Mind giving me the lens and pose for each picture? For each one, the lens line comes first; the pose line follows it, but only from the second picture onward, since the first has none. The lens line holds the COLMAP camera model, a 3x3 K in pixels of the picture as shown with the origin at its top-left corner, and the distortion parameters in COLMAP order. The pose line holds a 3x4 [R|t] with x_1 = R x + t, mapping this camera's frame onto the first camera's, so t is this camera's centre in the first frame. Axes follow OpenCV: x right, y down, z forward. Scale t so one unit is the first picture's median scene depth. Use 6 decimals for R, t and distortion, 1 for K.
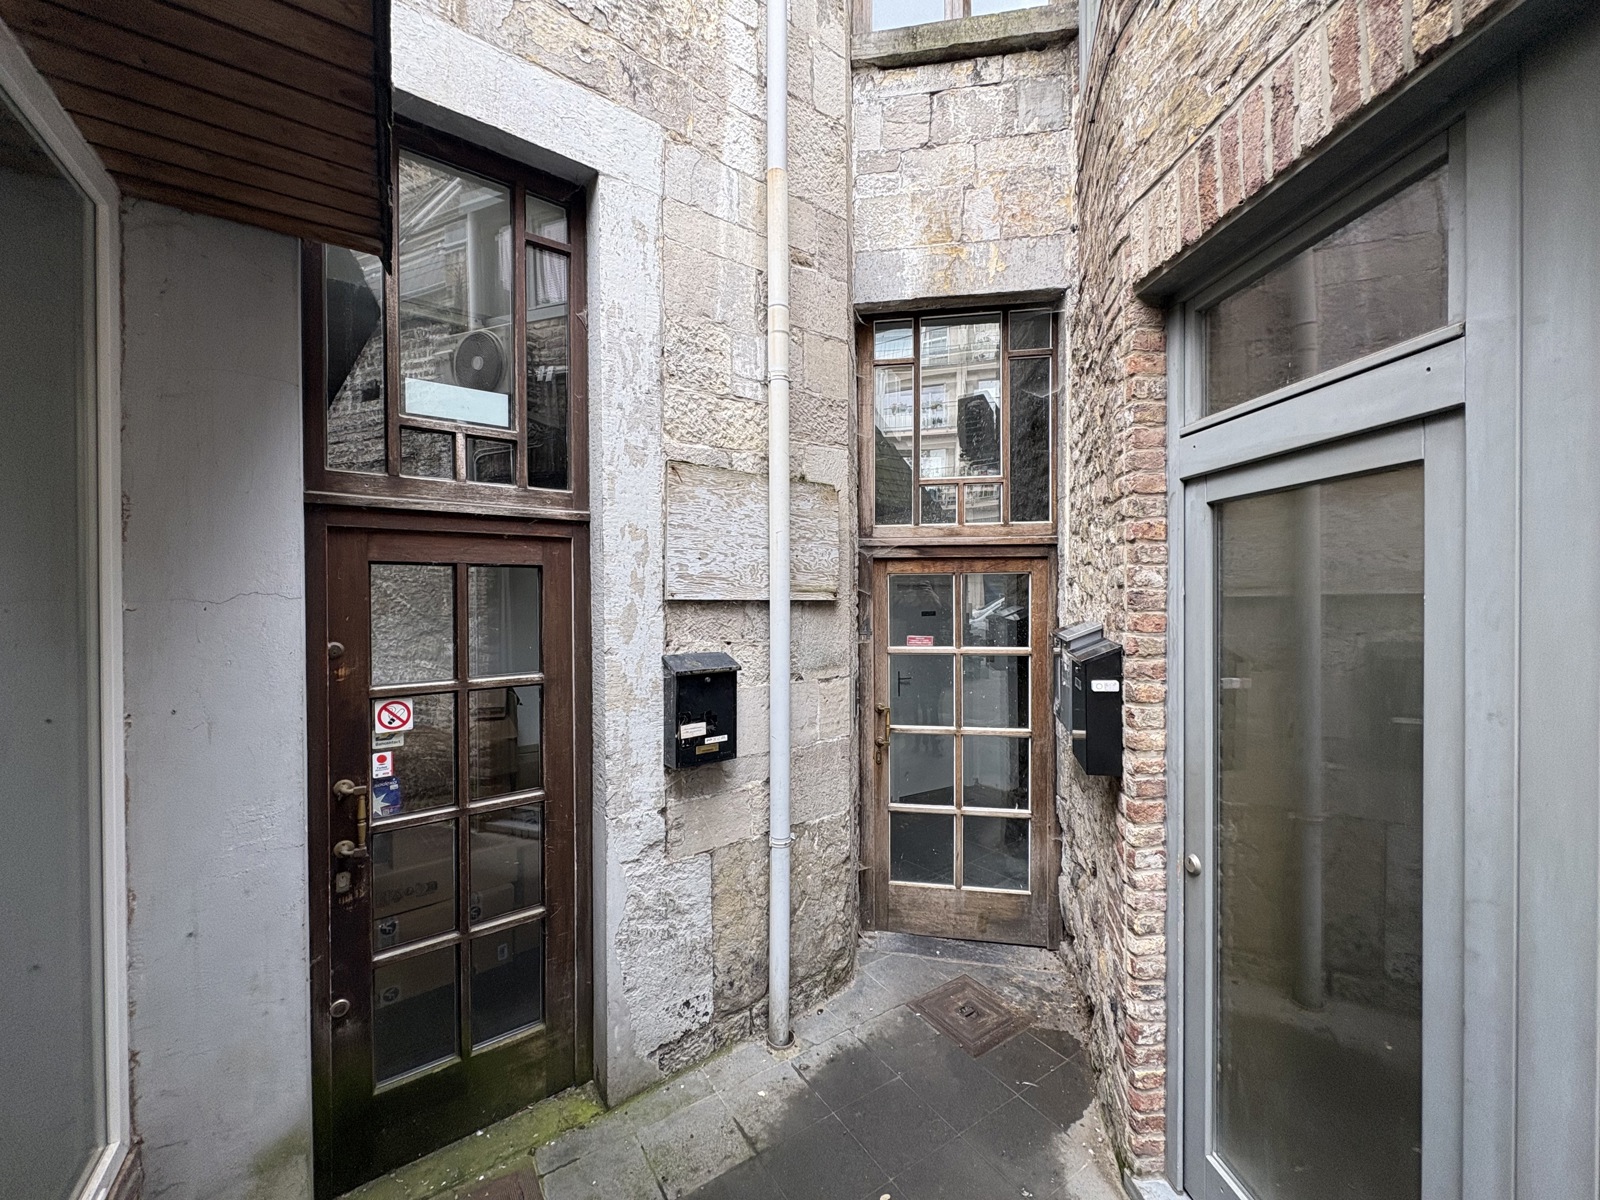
lens RADIAL K [[636.4, 0, 799.7], [0, 636.4, 596.9], [0, 0, 1]] dist [-0.000131, -0.000506]
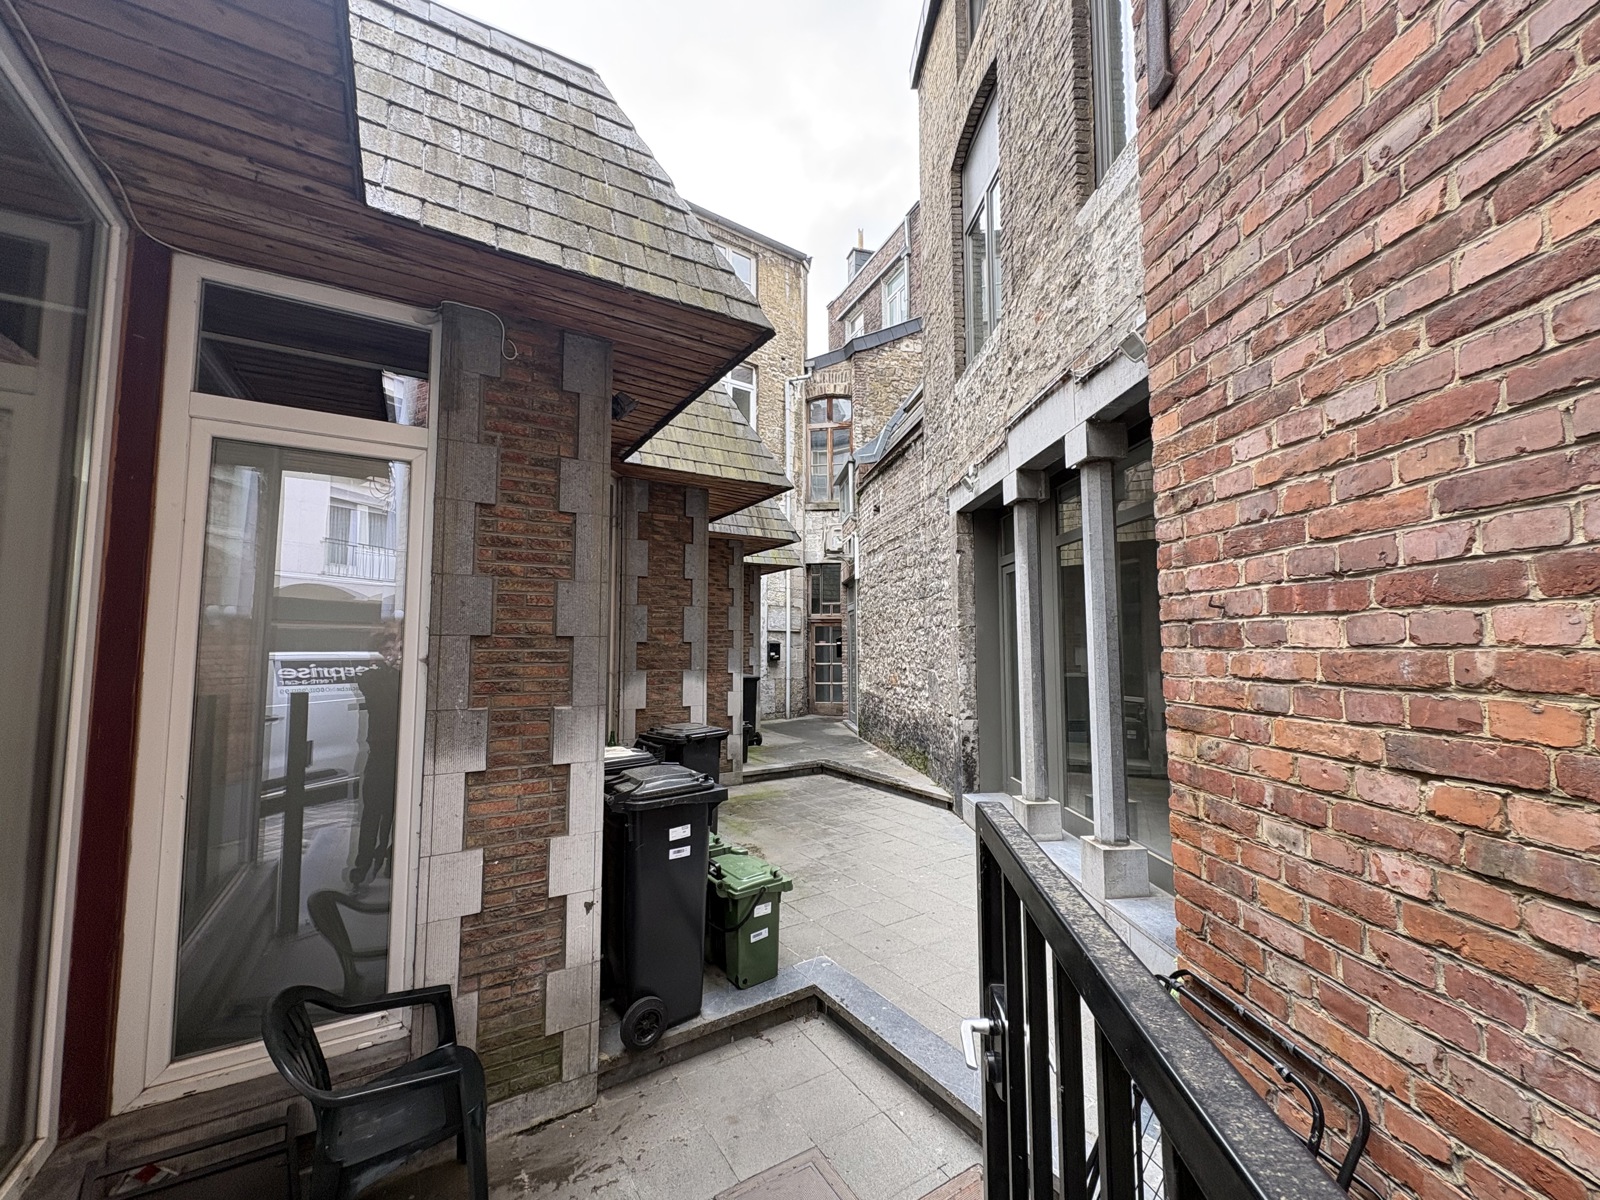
lens RADIAL K [[636.4, 0, 800.8], [0, 636.4, 601.5], [0, 0, 1]] dist [-0.000131, -0.000506]
pose [[0.999975, 0.000674, -0.007033, 0.098965], [-0.001233, 0.996813, -0.079769, 0.165858], [0.006956, 0.079775, 0.996789, -3.871242]]
